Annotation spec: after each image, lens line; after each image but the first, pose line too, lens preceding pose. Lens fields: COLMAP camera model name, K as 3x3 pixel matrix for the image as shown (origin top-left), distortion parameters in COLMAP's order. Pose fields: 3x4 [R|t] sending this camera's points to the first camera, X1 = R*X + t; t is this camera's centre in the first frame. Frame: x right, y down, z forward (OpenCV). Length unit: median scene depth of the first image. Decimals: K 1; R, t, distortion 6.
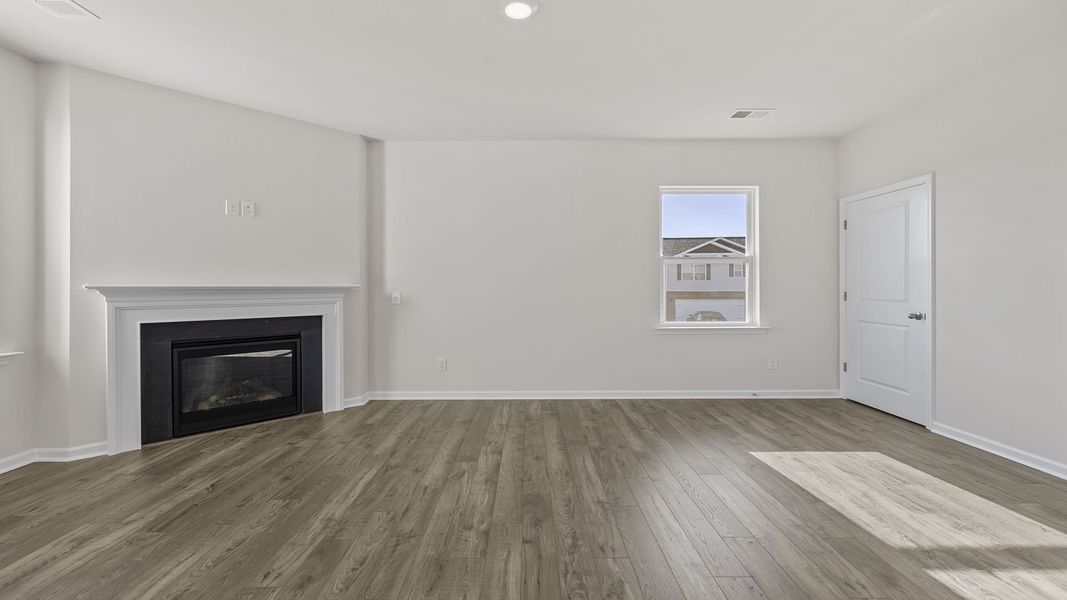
lens RADIAL K [[455.8, 0, 527.6], [0, 455.8, 288.8], [0, 0, 1]] dist [-0.001028, -0.000248]
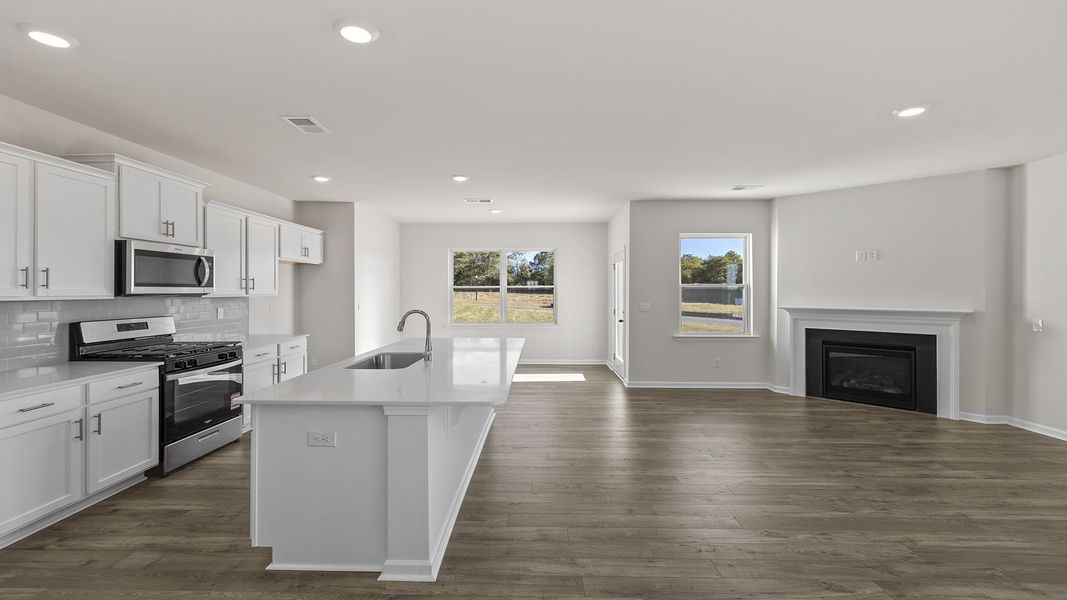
lens RADIAL K [[455.8, 0, 527.6], [0, 455.8, 288.8], [0, 0, 1]] dist [-0.001028, -0.000248]
pose [[-0.023878, 0.000901, -0.999714, 0.857306], [-0.004764, 0.999988, 0.001015, -0.066348], [0.999704, 0.004787, -0.023873, -0.053491]]
